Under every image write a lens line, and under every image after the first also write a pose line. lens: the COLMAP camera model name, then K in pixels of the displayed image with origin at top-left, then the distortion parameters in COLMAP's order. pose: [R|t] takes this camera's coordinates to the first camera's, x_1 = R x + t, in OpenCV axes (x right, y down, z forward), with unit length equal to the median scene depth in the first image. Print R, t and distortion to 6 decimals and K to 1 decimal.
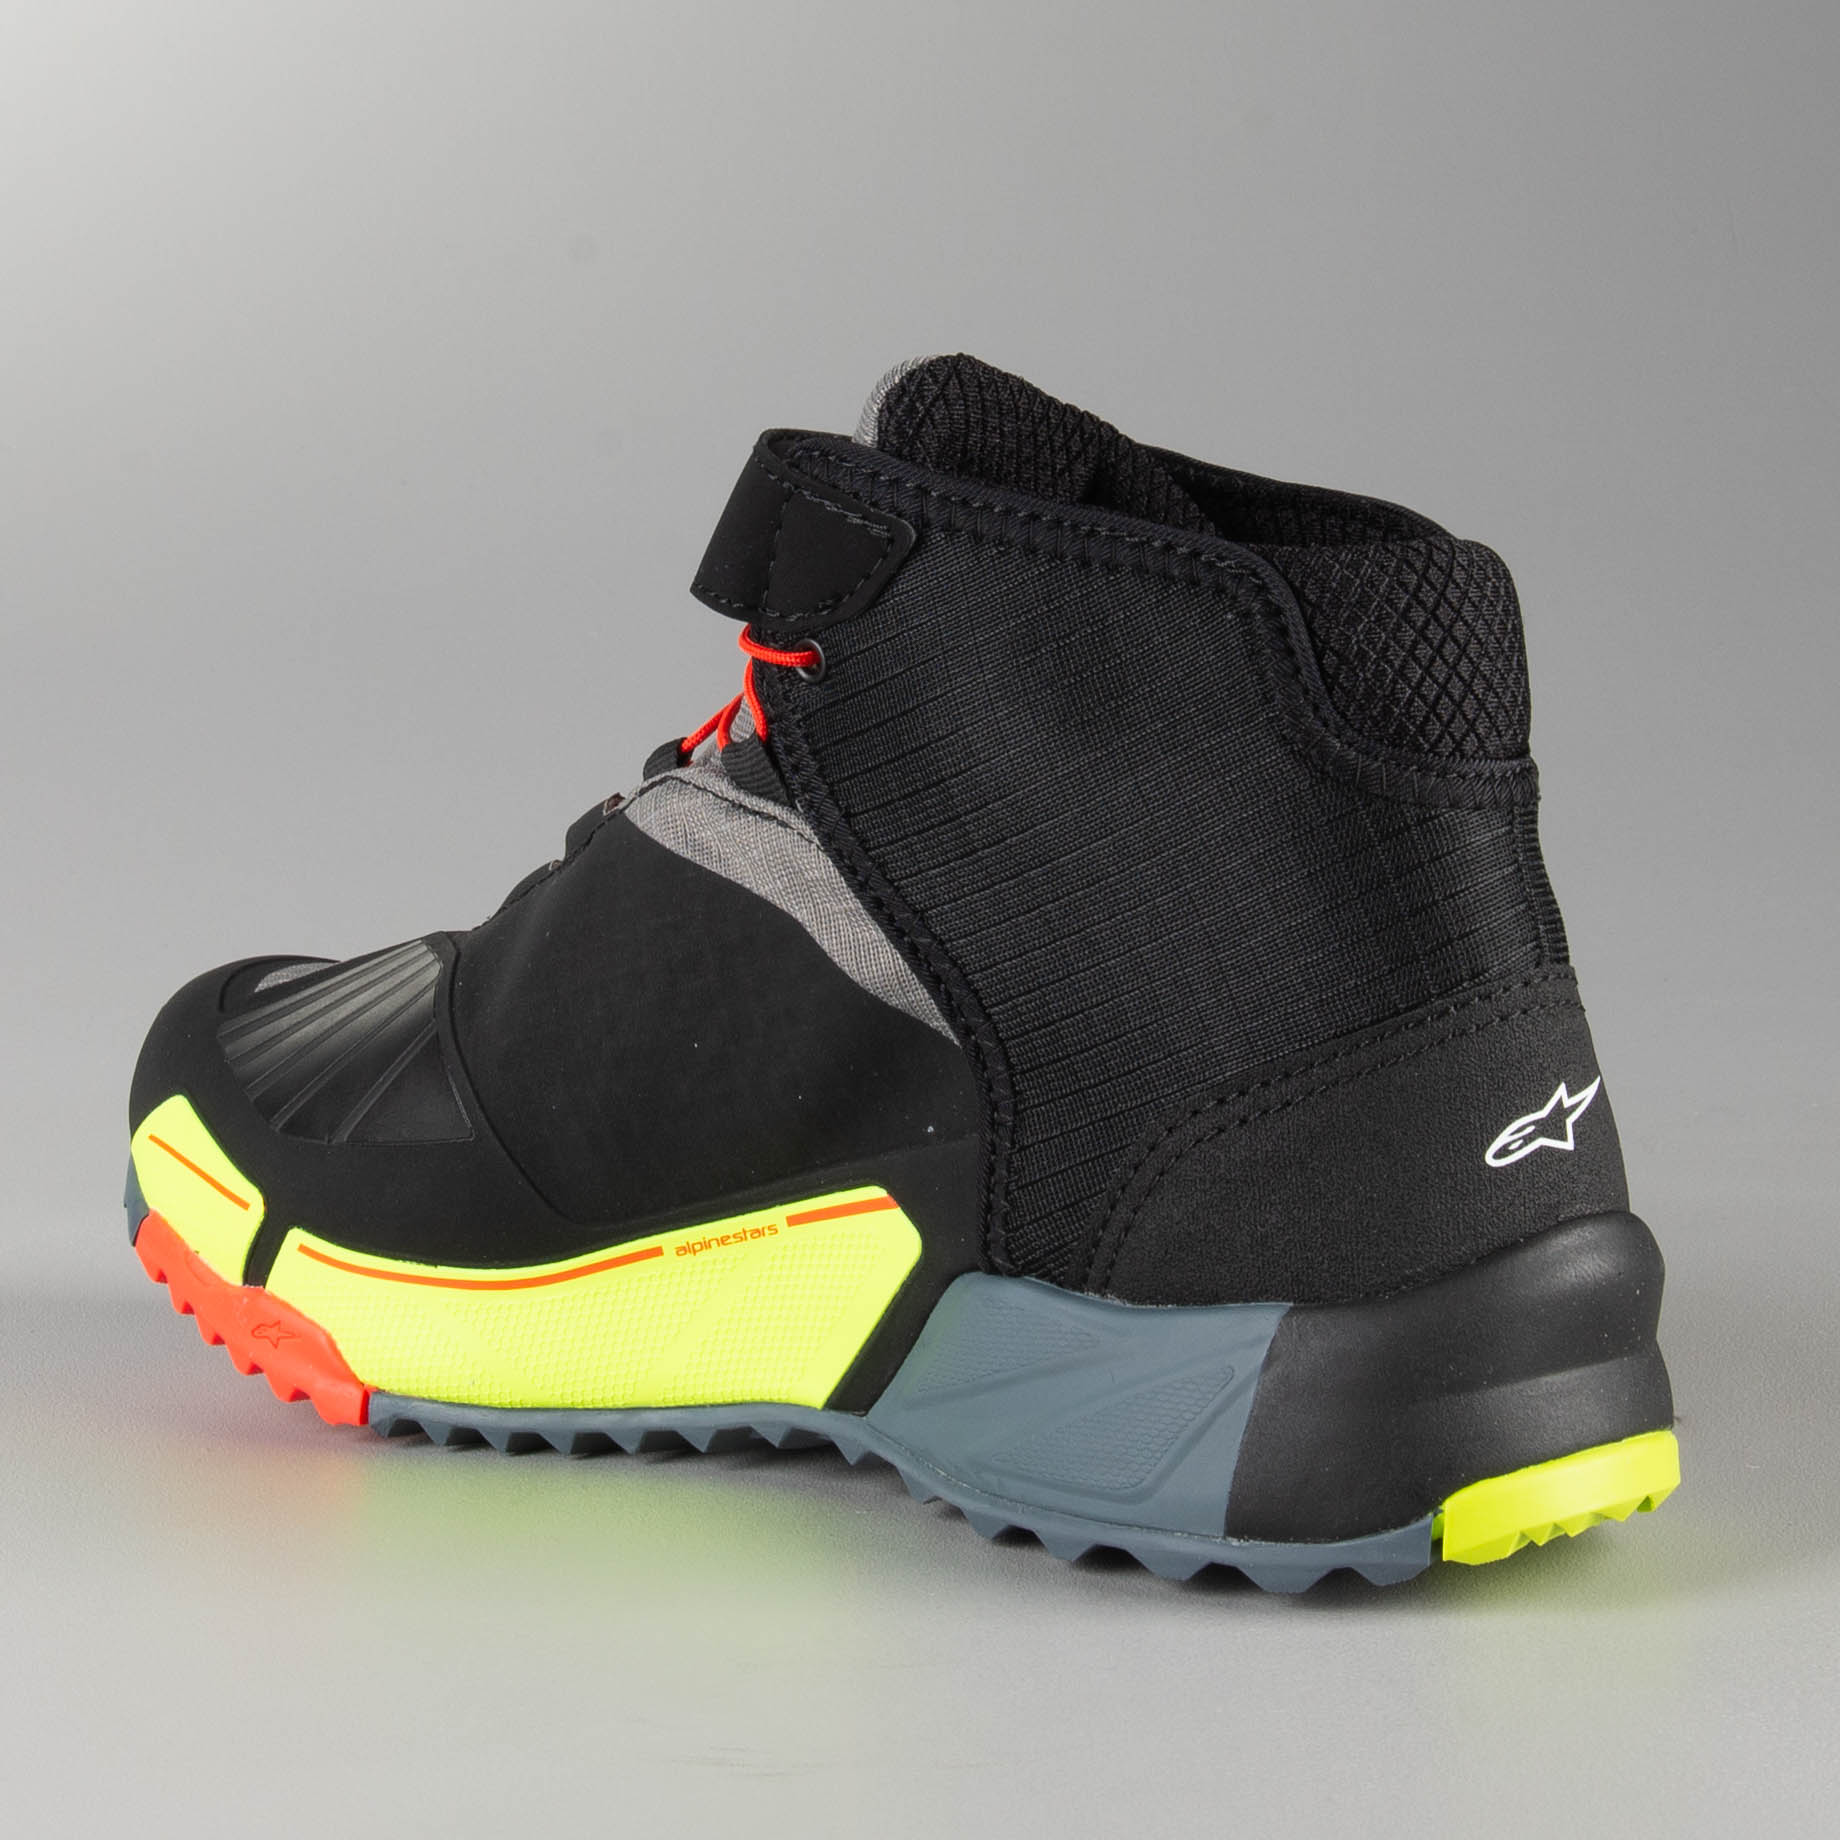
lens RADIAL K [[5134.9, 0, 920.0], [0, 5134.9, 920.0], [0, 0, 1]] dist [-0.054080, 0.405937]
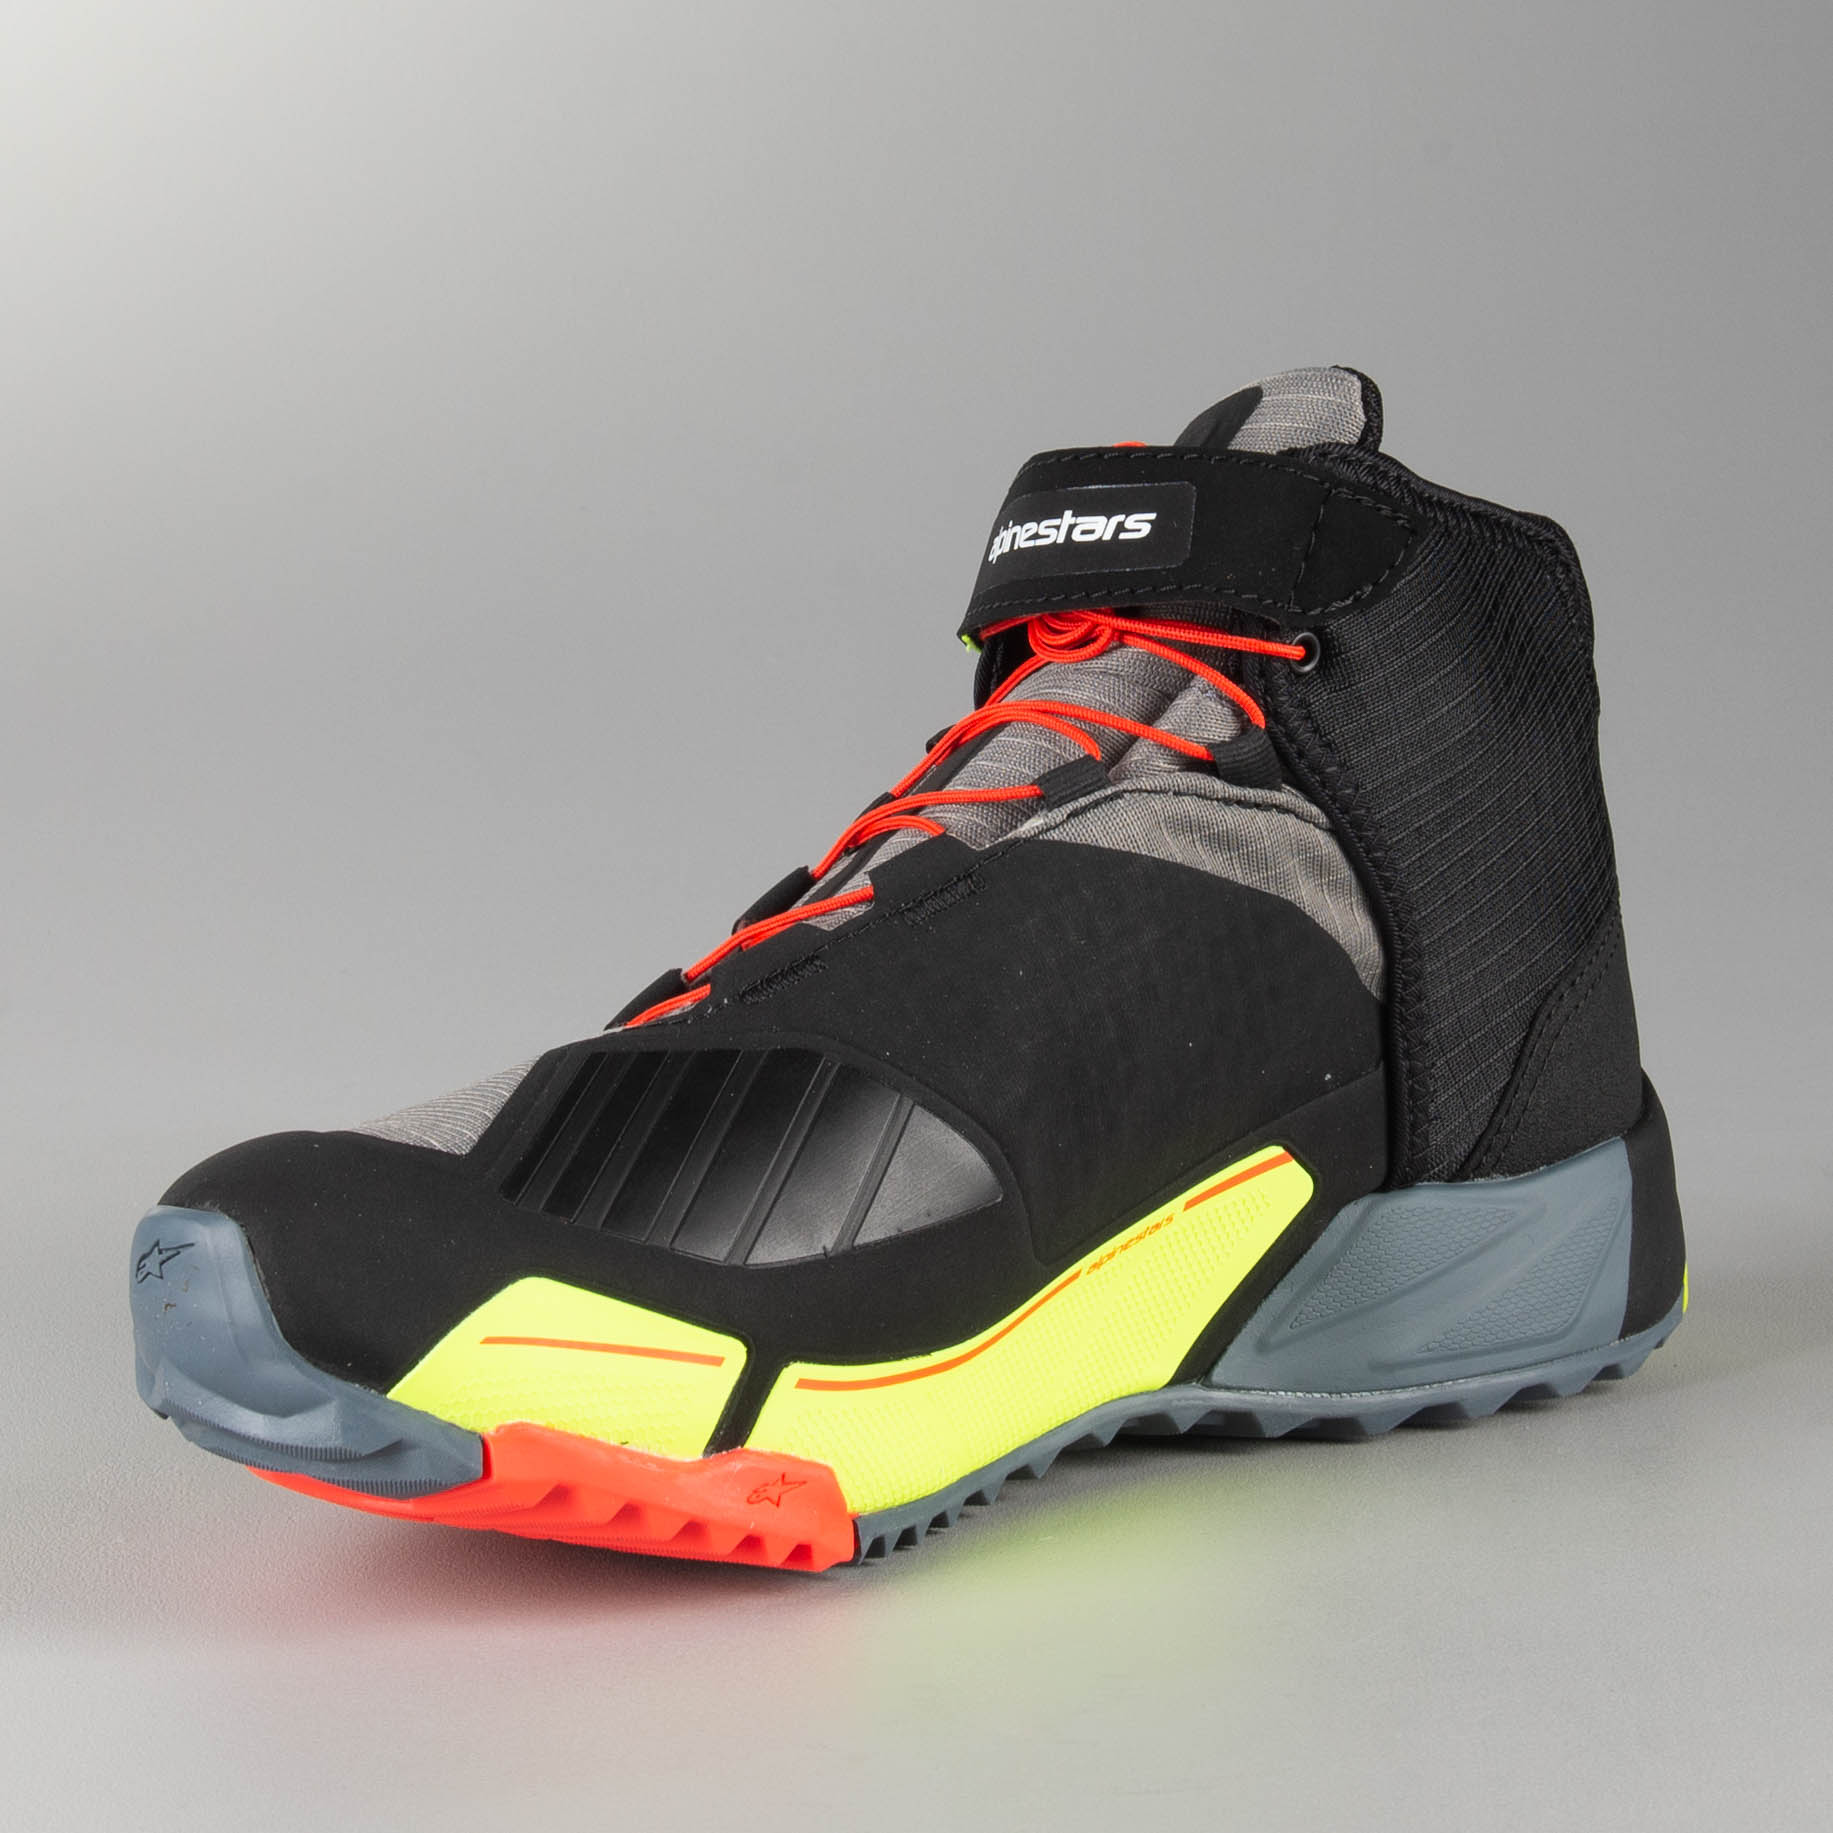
lens RADIAL K [[5115.3, 0, 916.5], [0, 5115.3, 916.5], [0, 0, 1]] dist [-0.054080, 0.405937]
pose [[0.155101, -0.101162, 0.982705, -1.042211], [0.143953, 0.986440, 0.078826, -0.088259], [-0.977354, 0.129238, 0.167560, 0.871573]]
